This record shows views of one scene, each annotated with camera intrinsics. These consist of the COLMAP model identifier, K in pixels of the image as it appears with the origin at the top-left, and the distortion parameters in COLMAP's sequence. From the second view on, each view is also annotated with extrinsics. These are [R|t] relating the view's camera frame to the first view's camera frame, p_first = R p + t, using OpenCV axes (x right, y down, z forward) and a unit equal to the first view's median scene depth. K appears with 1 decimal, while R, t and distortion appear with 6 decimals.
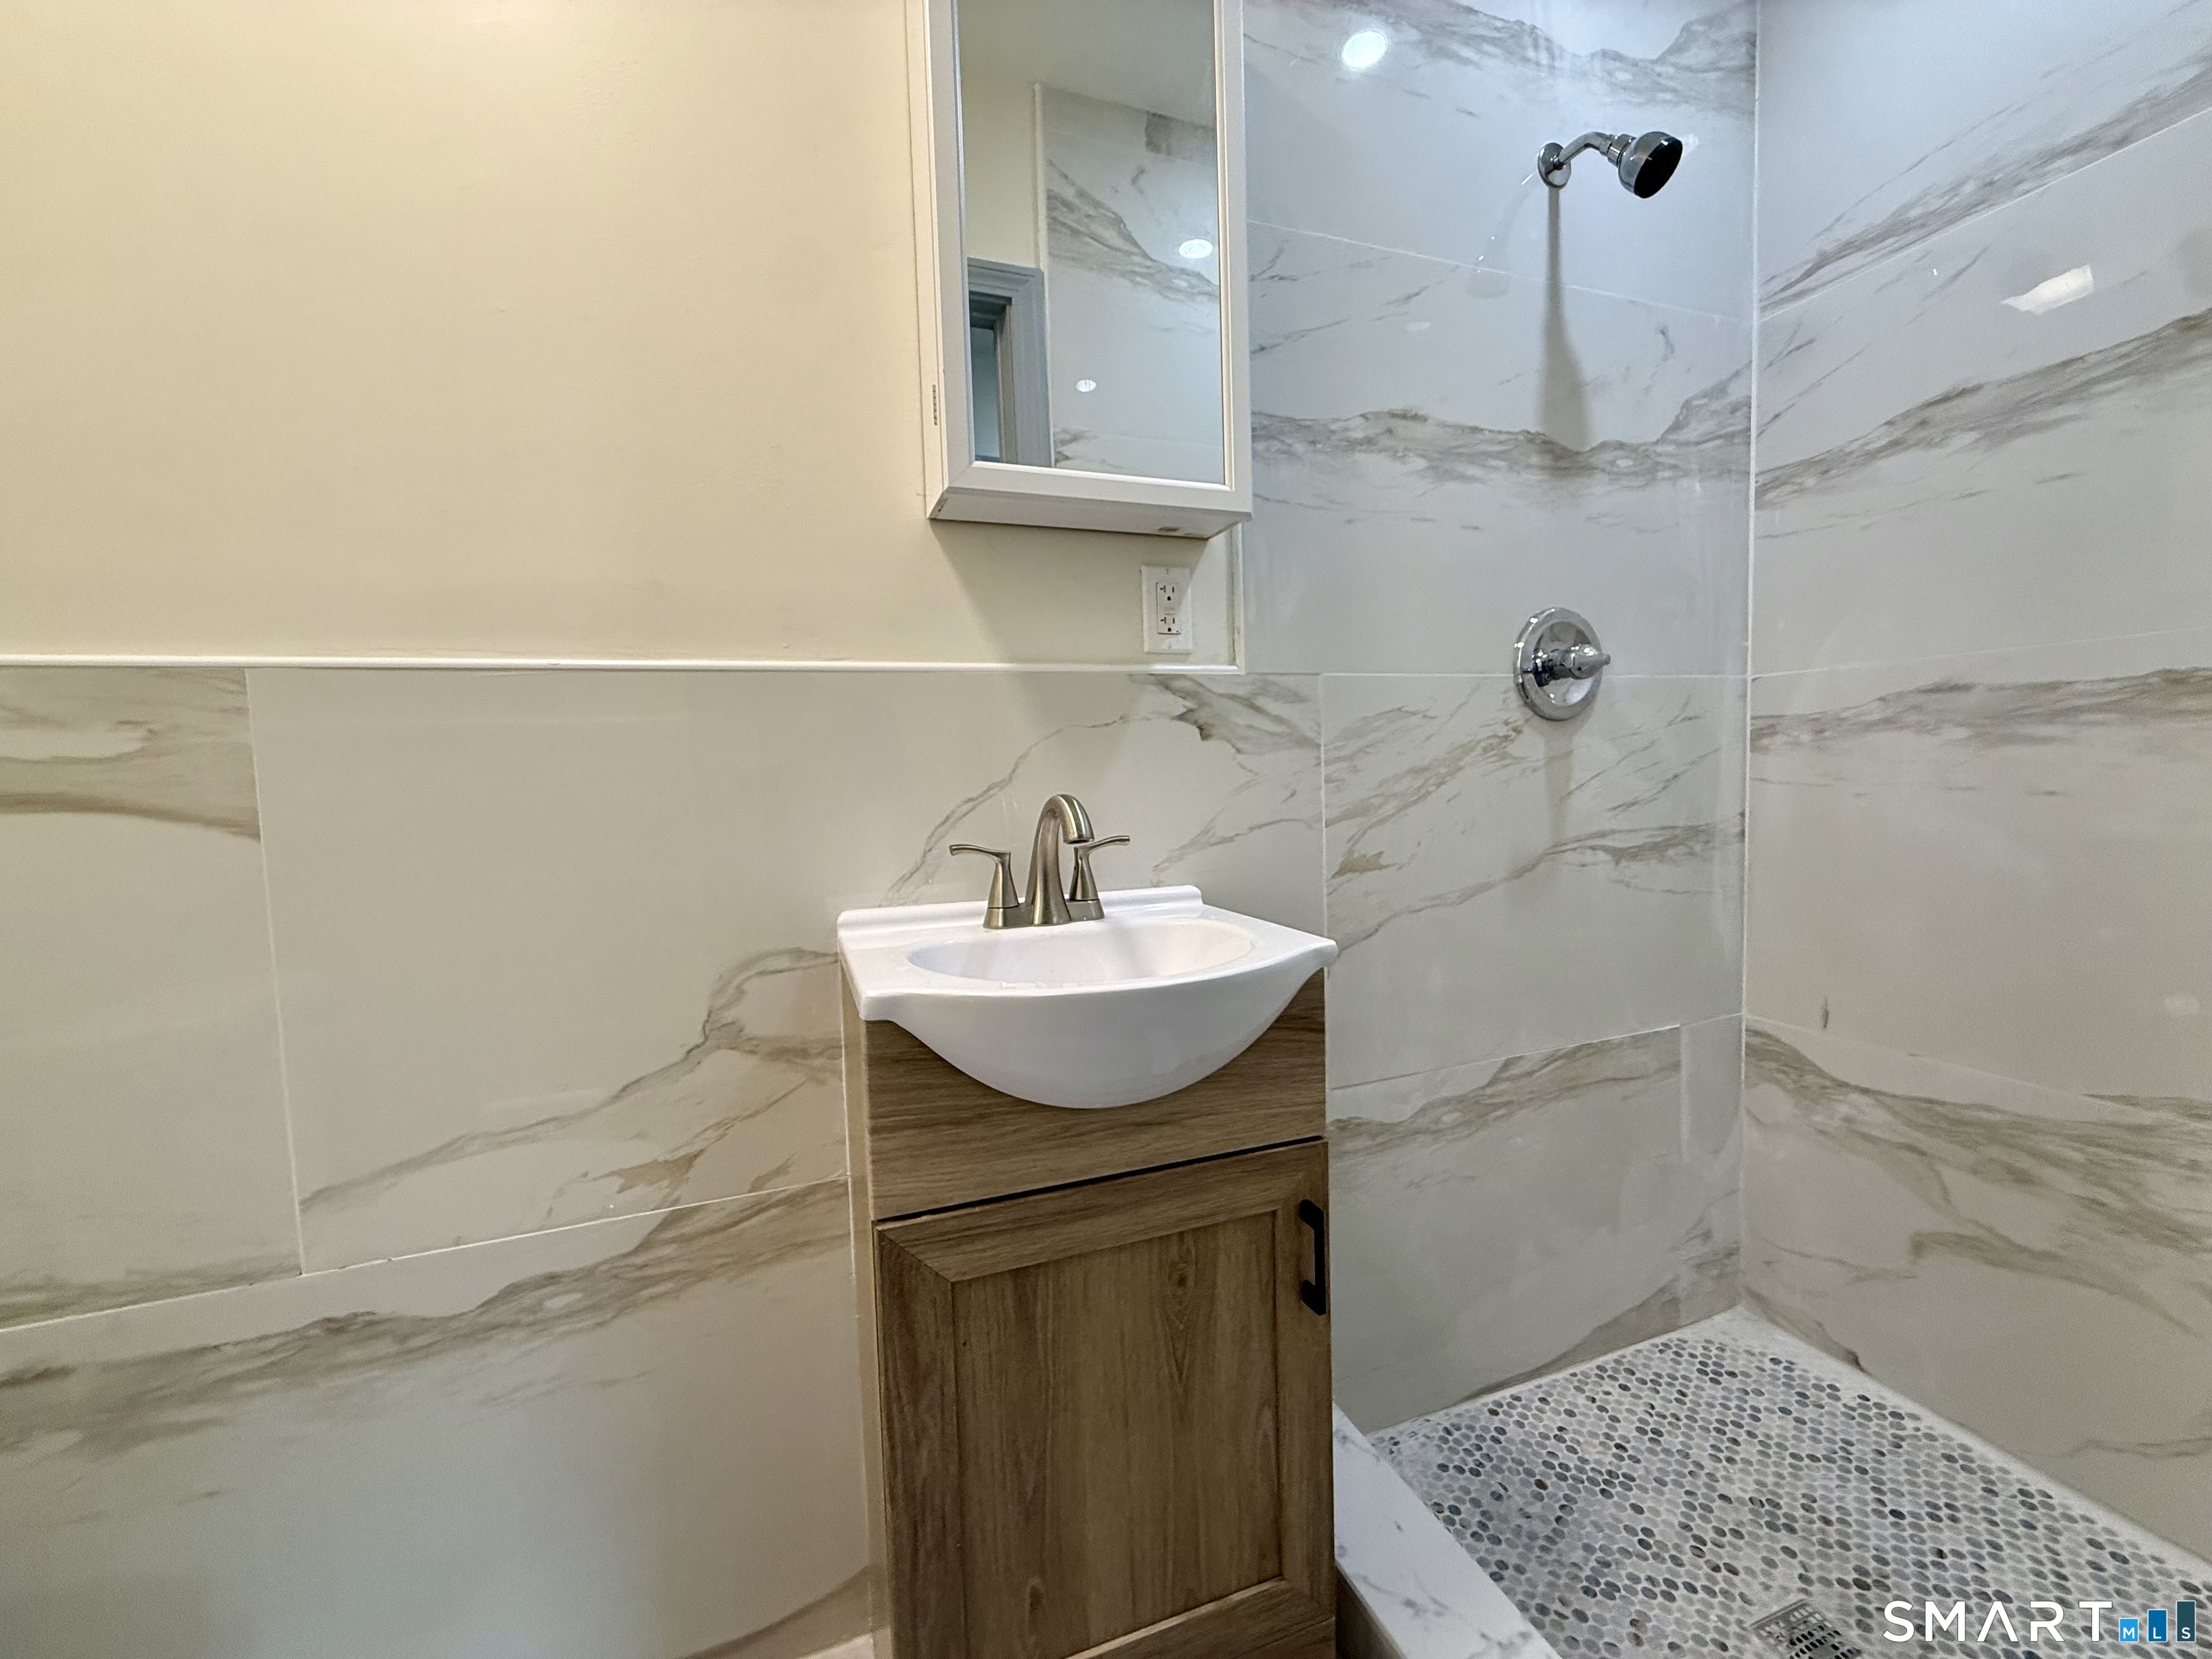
lens RADIAL K [[880.1, 0, 1103.0], [0, 880.1, 828.8], [0, 0, 1]] dist [-0.000153, -0.000338]
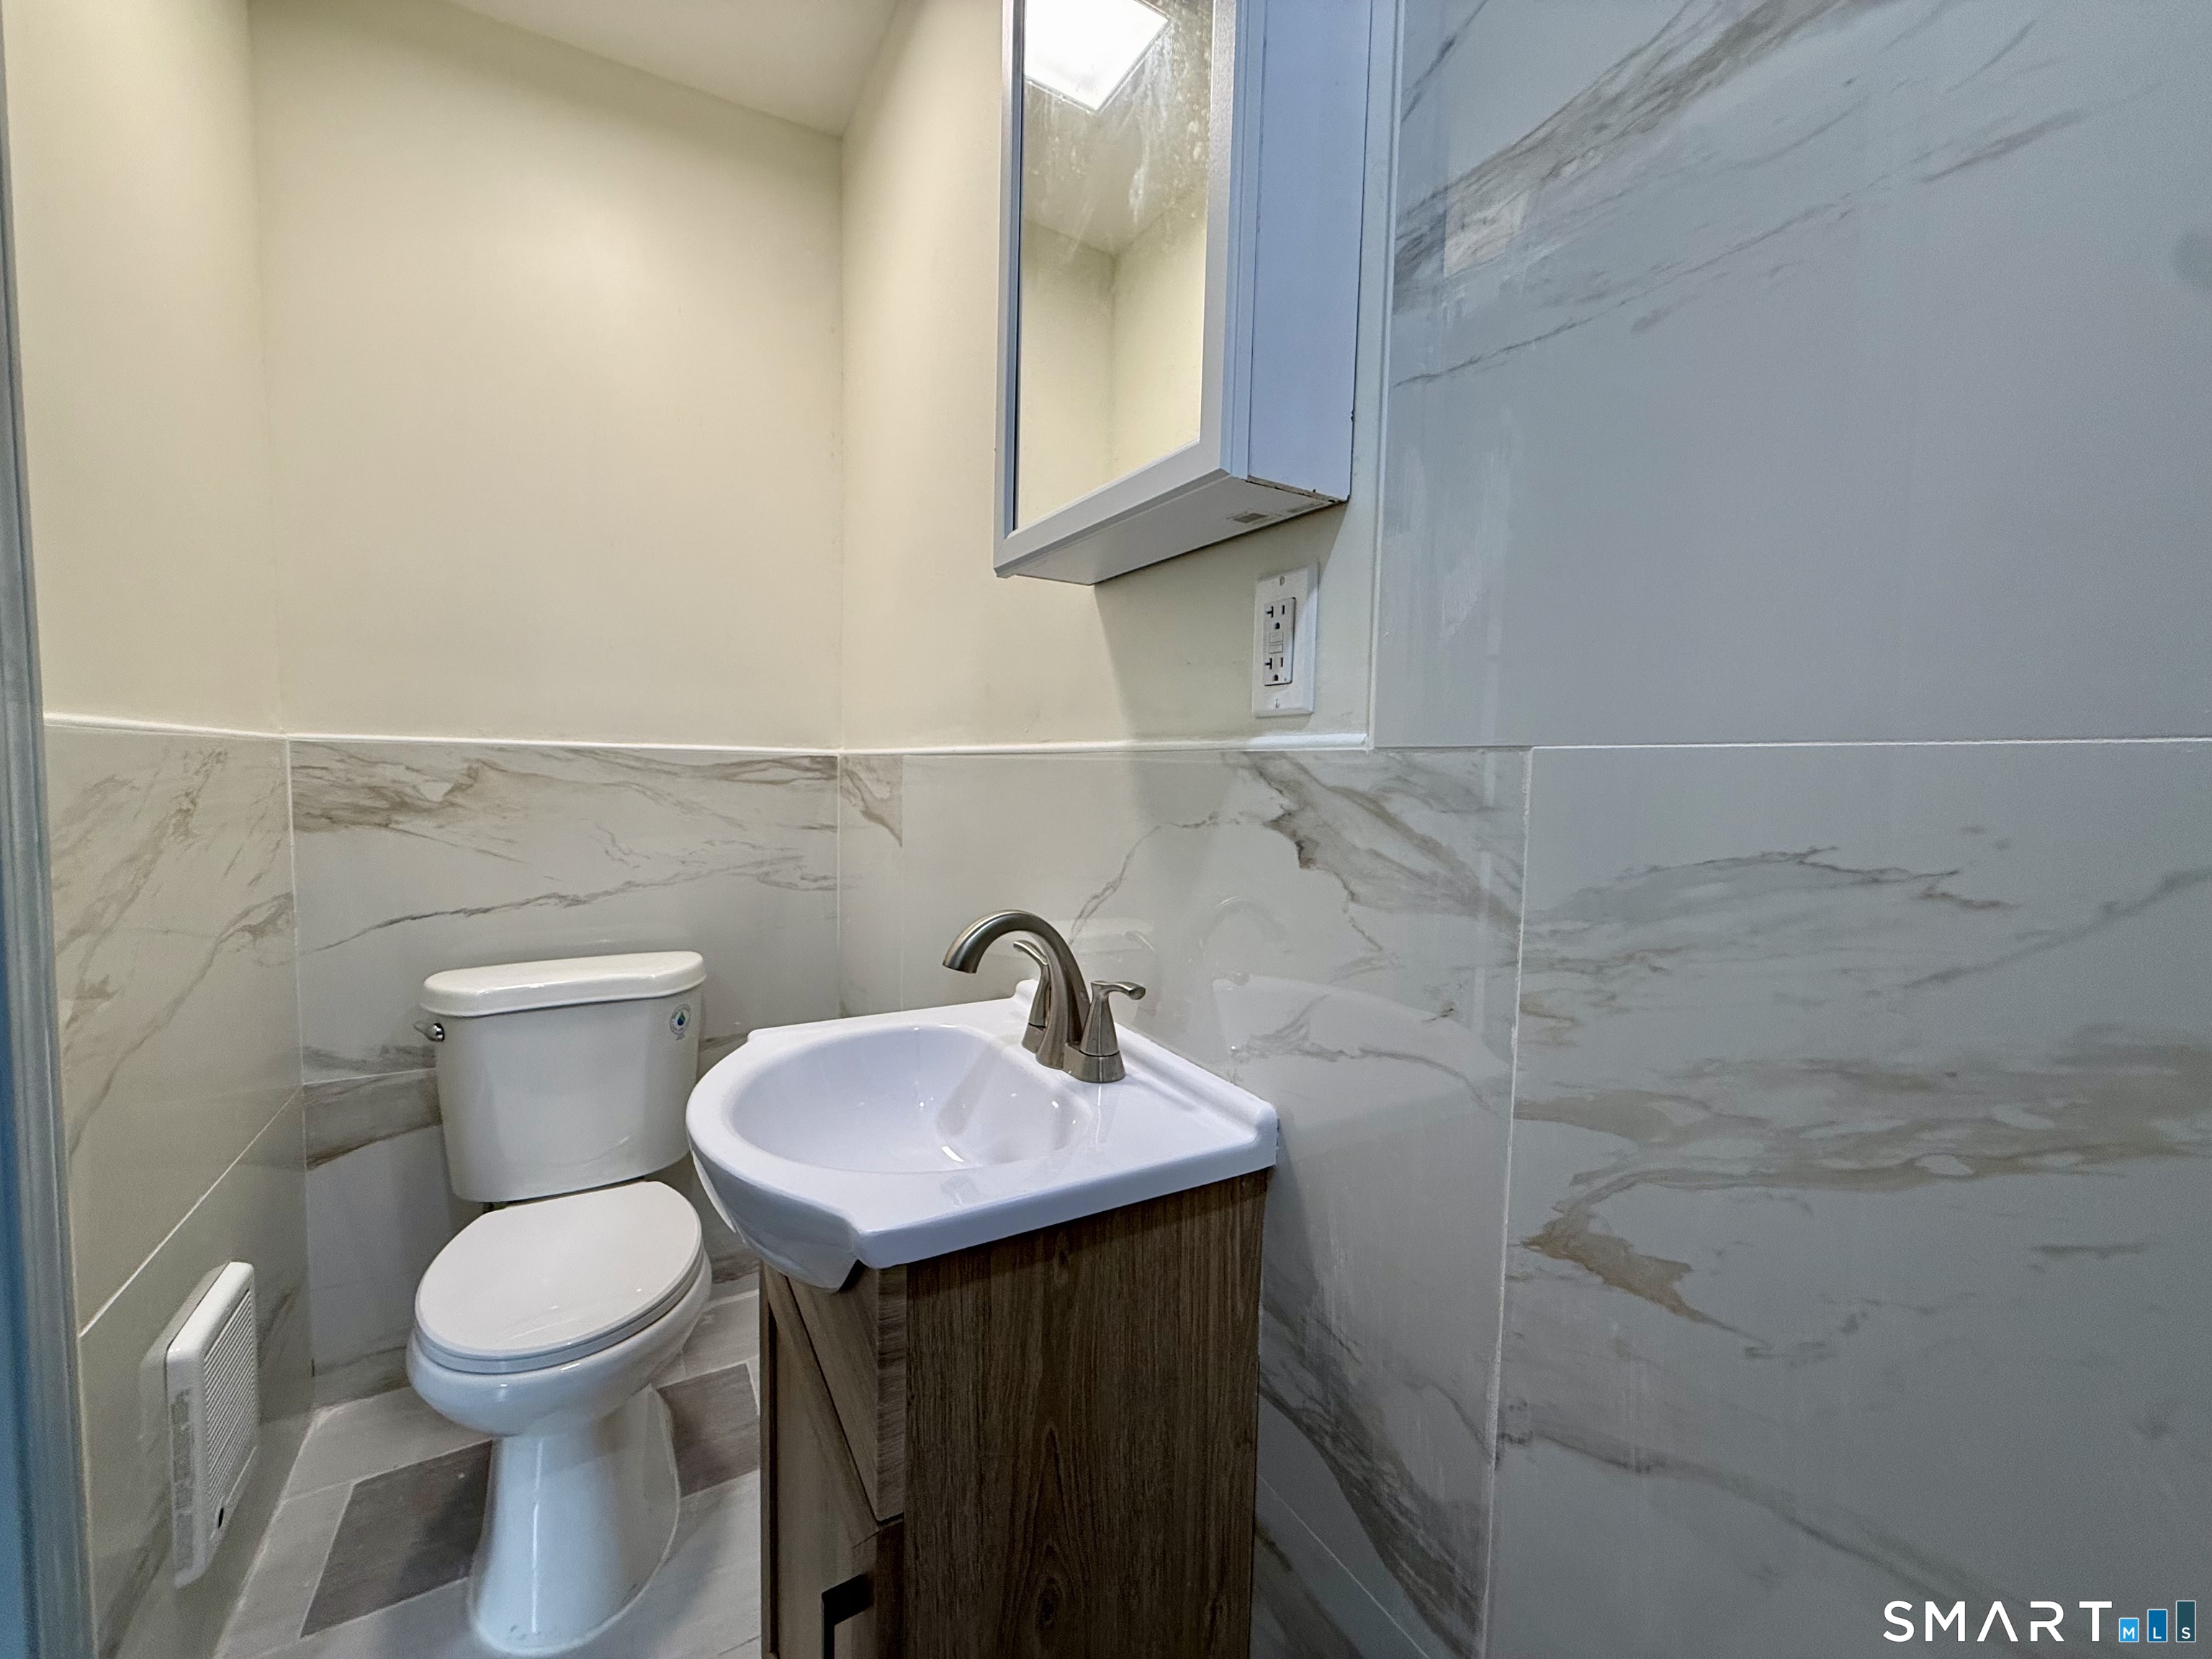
lens RADIAL K [[880.1, 0, 1103.0], [0, 880.1, 828.8], [0, 0, 1]] dist [-0.000153, -0.000338]
pose [[0.172414, 0.105464, -0.979362, 0.634363], [-0.087465, 0.991964, 0.091423, -0.162934], [0.981134, 0.069898, 0.180253, 0.756390]]
